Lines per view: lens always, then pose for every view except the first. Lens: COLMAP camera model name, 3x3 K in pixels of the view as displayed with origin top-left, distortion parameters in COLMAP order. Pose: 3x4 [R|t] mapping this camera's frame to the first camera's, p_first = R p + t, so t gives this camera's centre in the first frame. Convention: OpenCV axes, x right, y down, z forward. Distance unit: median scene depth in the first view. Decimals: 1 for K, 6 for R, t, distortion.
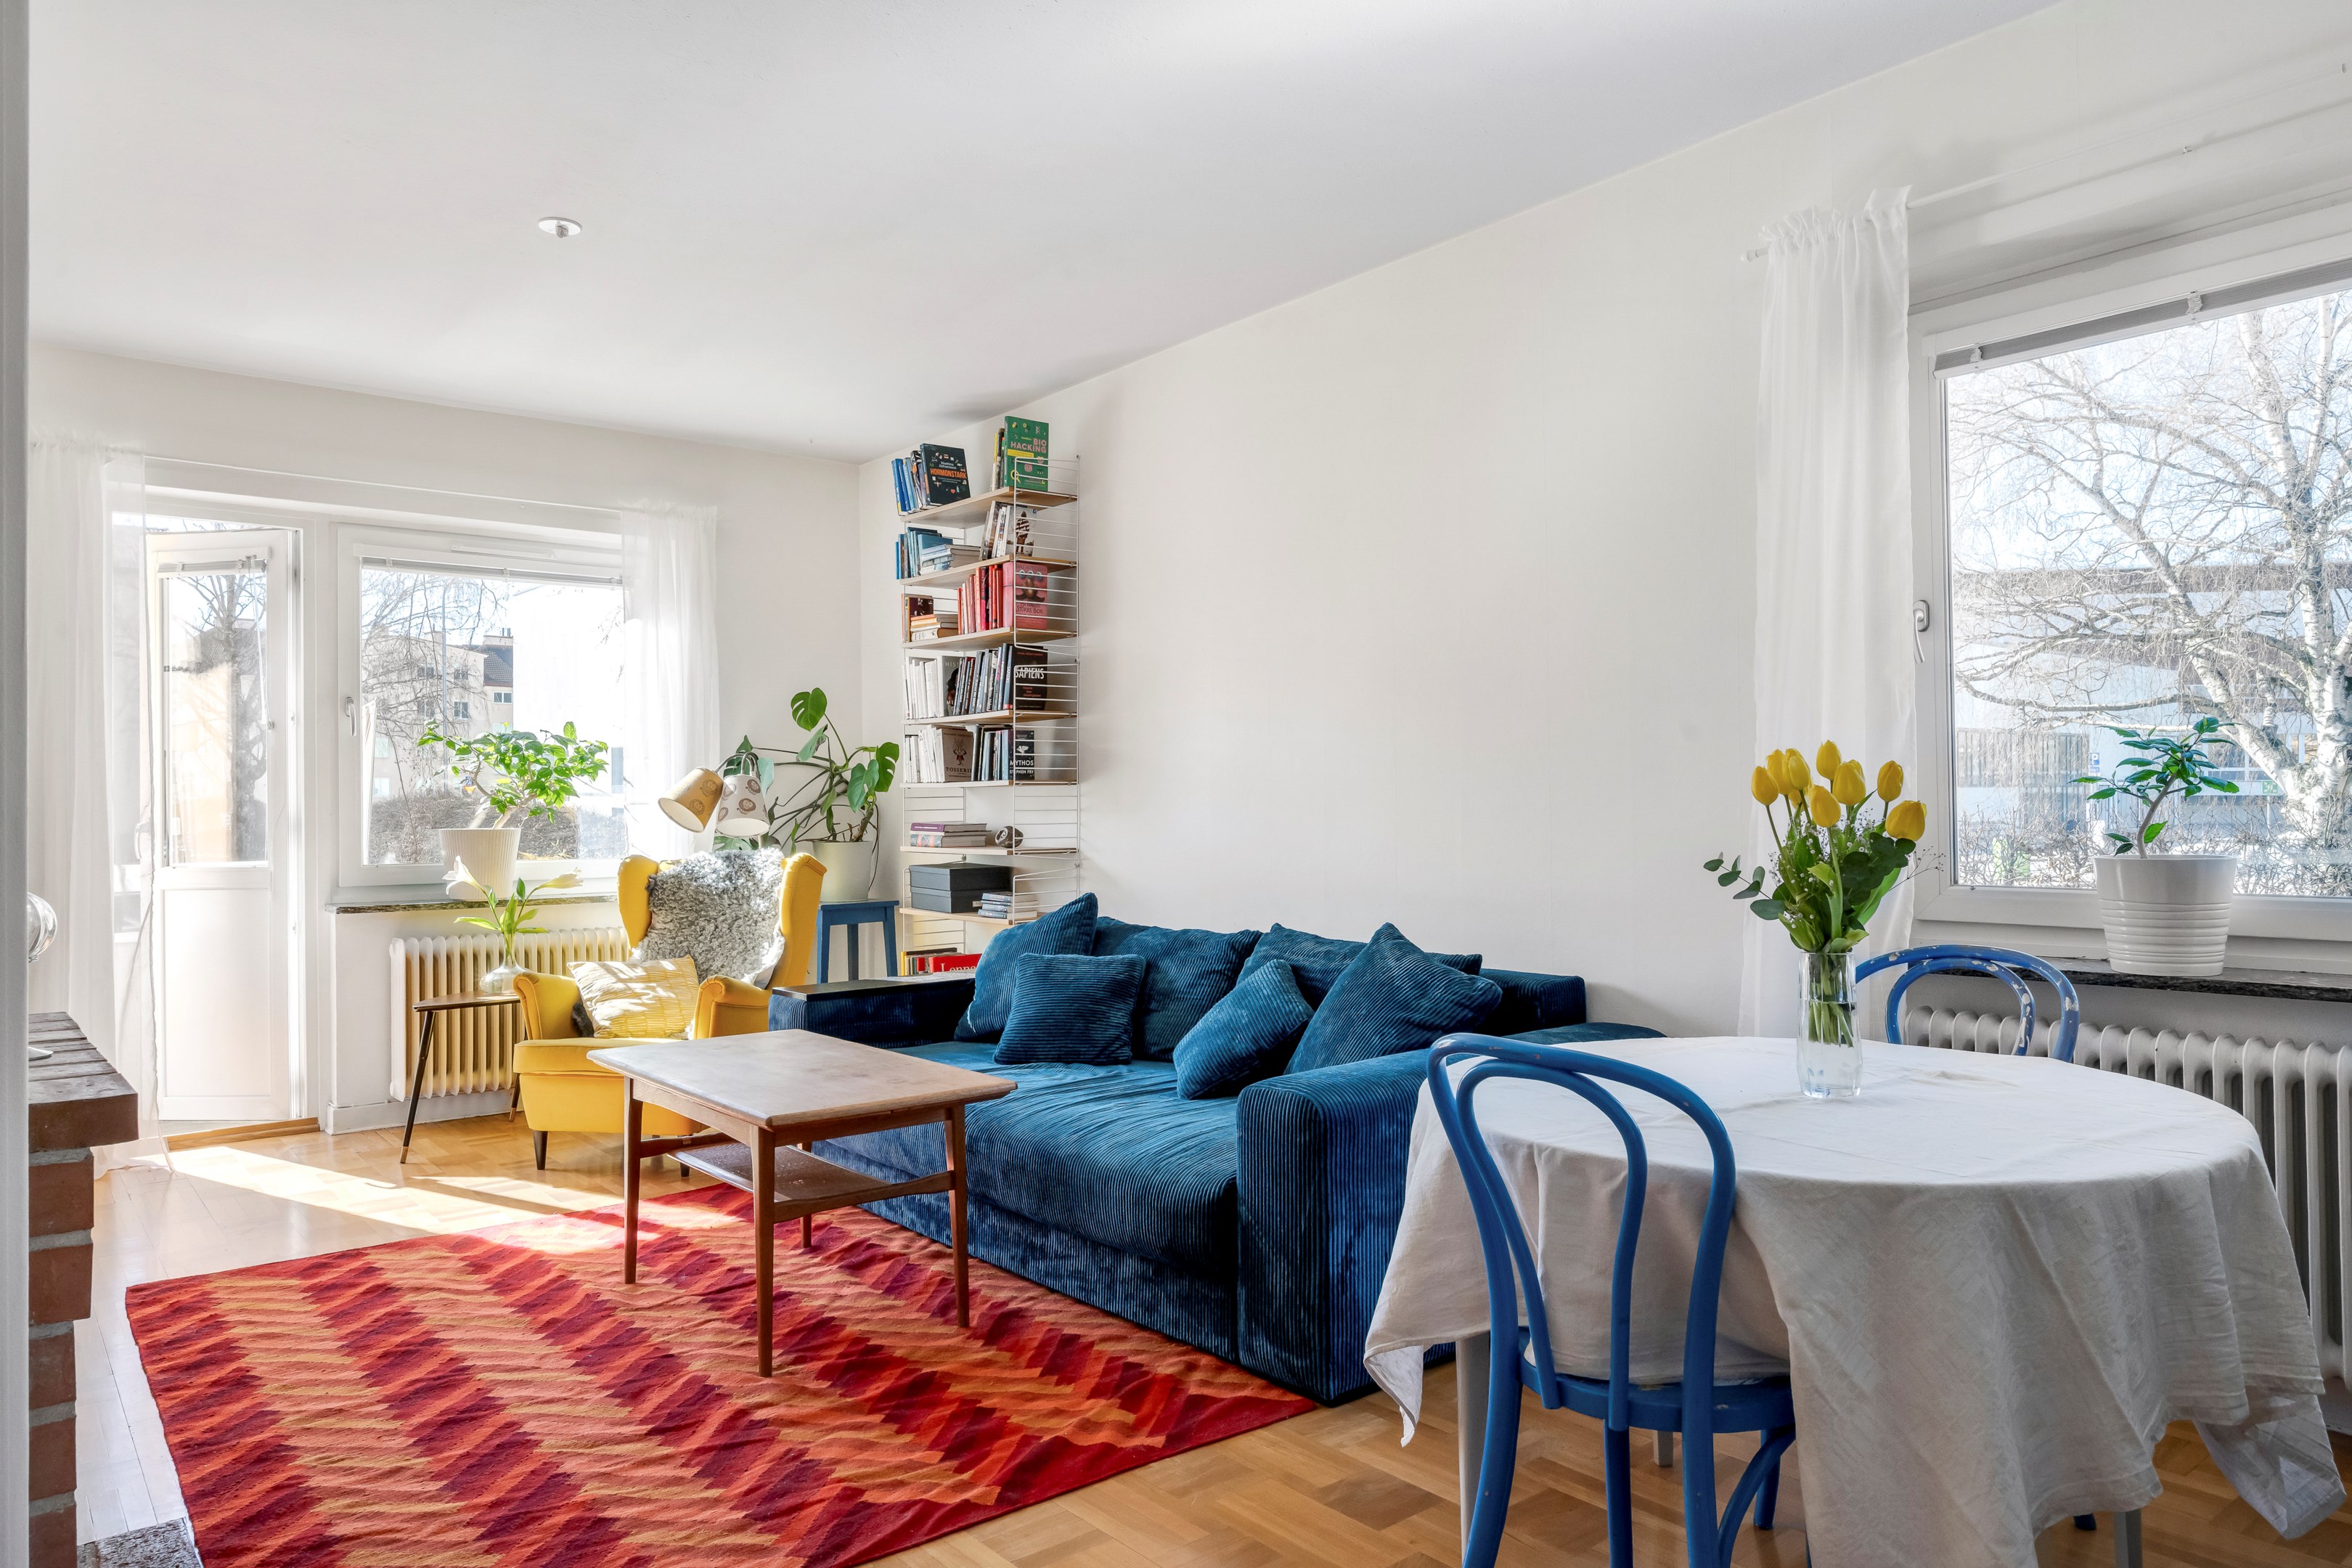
lens RADIAL K [[1512.2, 0, 1178.9], [0, 1512.2, 759.6], [0, 0, 1]] dist [0.000262, 0.001065]
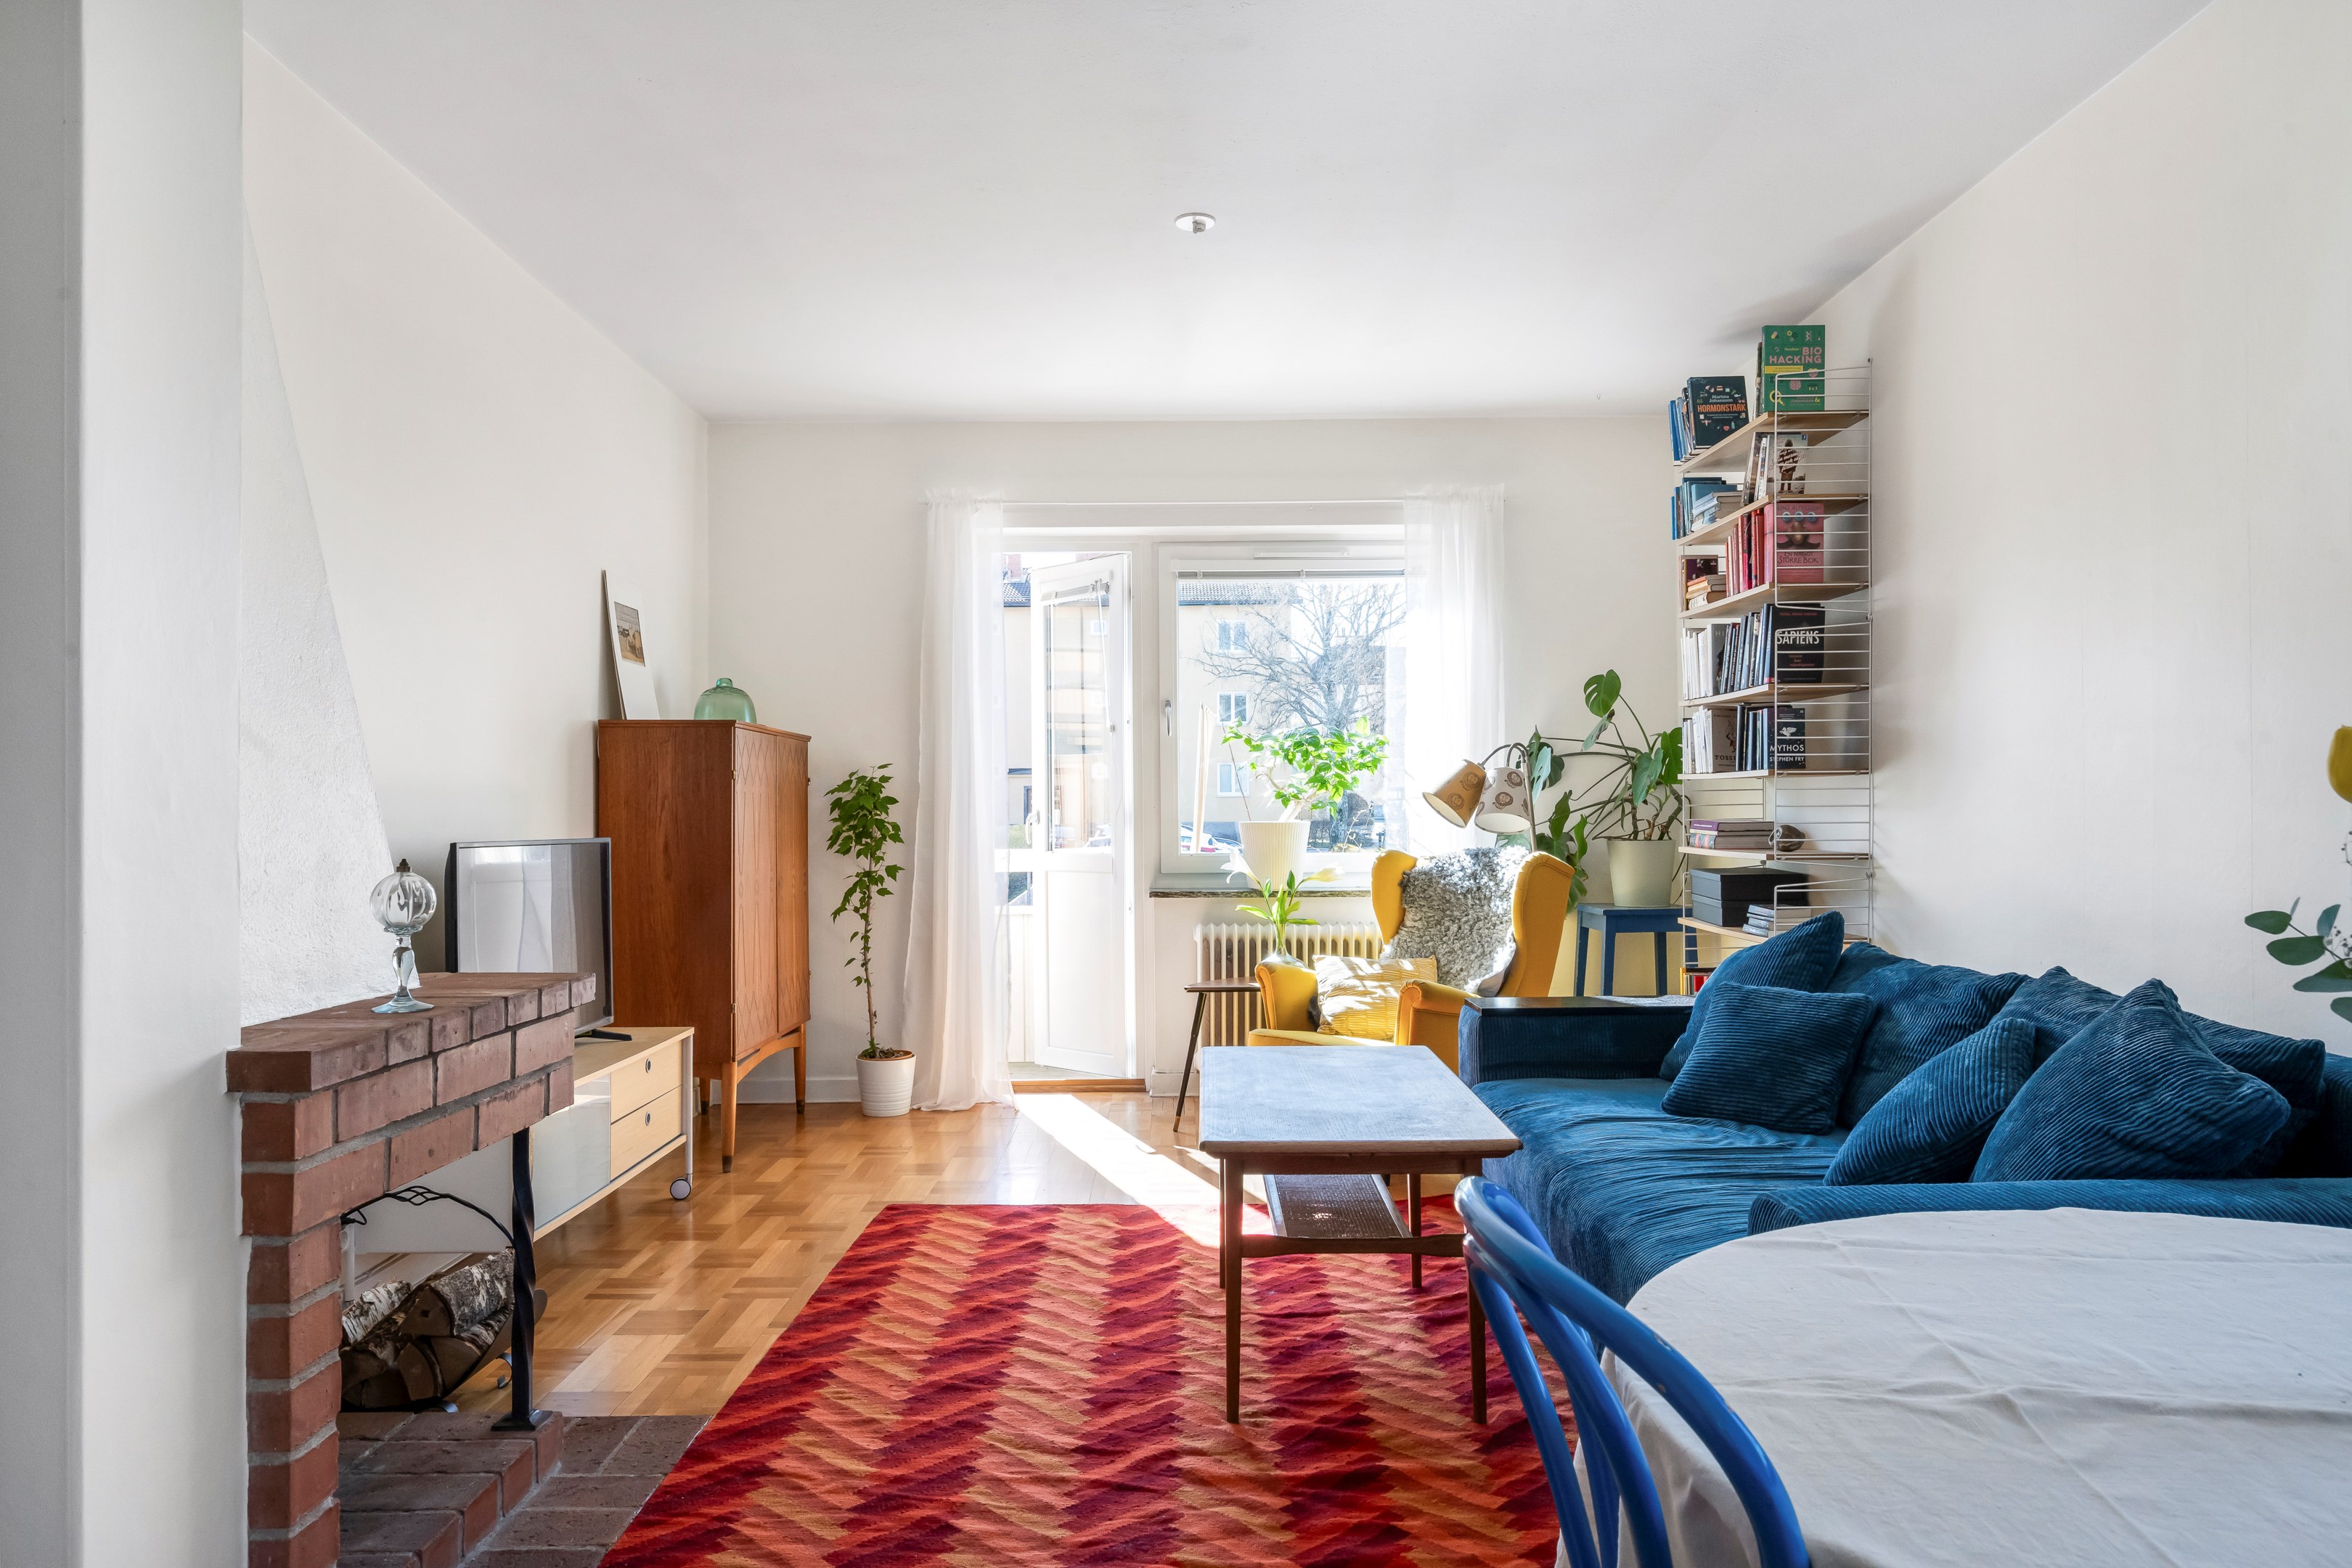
lens RADIAL K [[1526.5, 0, 1176.0], [0, 1526.5, 784.0], [0, 0, 1]] dist [0.000316, -0.000041]
pose [[0.772939, -0.005626, -0.634456, 0.164041], [0.019004, 0.999717, 0.014287, 0.003471], [0.634196, -0.023100, 0.772827, 0.151007]]
